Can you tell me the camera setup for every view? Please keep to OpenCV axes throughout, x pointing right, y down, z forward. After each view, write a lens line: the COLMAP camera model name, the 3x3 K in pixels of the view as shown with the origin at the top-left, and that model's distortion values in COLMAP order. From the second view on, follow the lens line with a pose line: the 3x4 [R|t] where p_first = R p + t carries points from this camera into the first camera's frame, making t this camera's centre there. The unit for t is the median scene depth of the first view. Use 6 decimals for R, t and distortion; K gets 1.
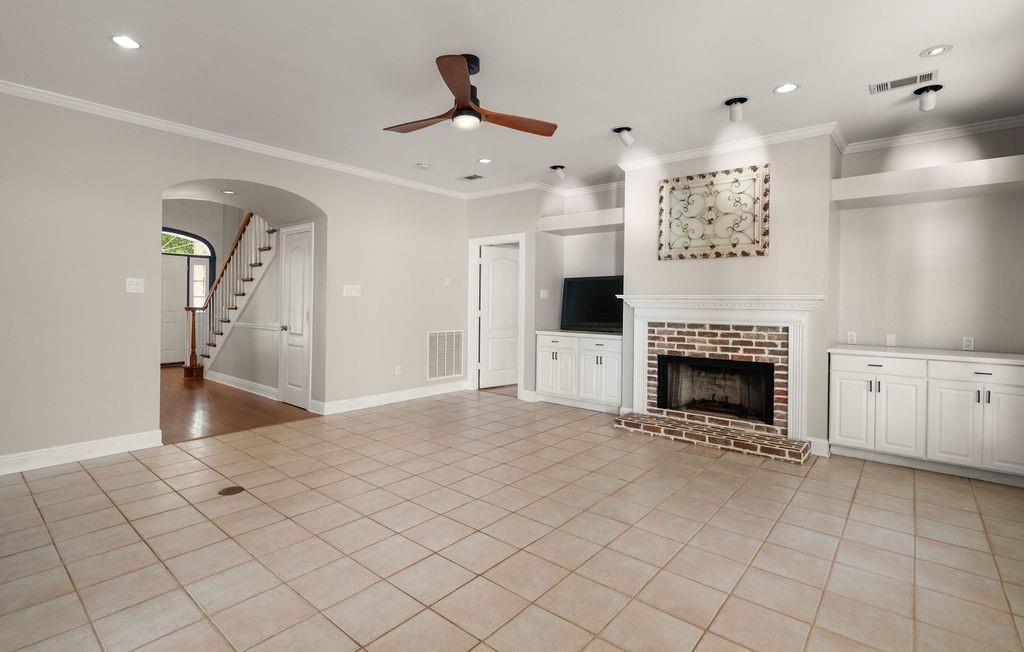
lens RADIAL K [[482.2, 0, 514.5], [0, 482.2, 301.9], [0, 0, 1]] dist [0.002299, 0.000378]
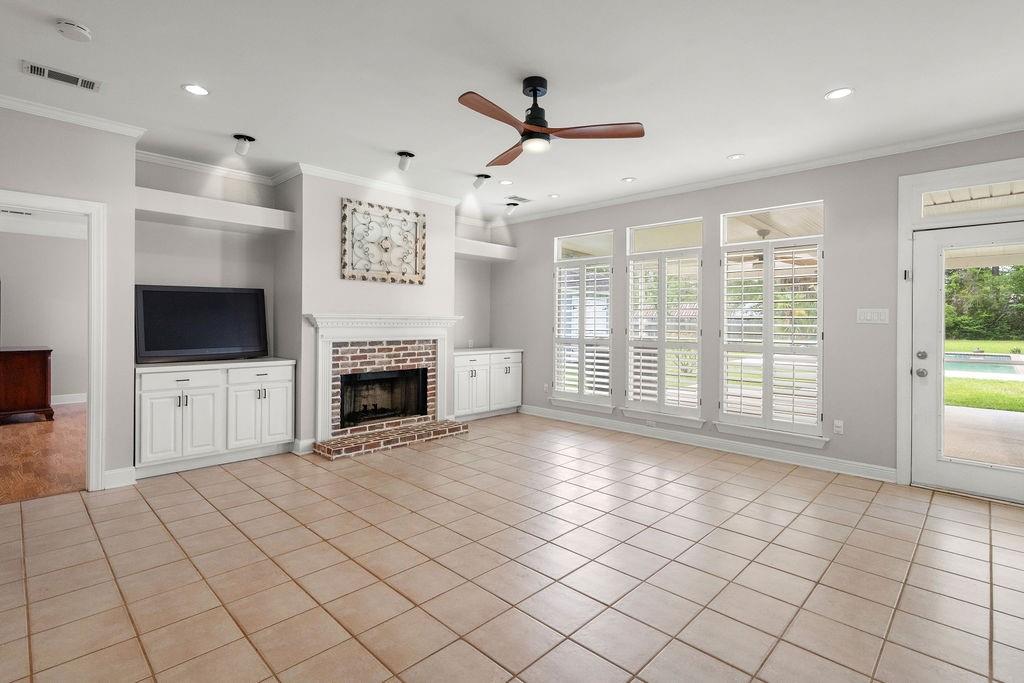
lens RADIAL K [[493.4, 0, 516.2], [0, 493.4, 323.3], [0, 0, 1]] dist [0.012831, 0.000539]
pose [[0.081107, -0.010647, 0.996649, -0.720512], [-0.001837, 0.999940, 0.010831, -0.007965], [-0.996704, -0.002710, 0.081082, 0.600706]]
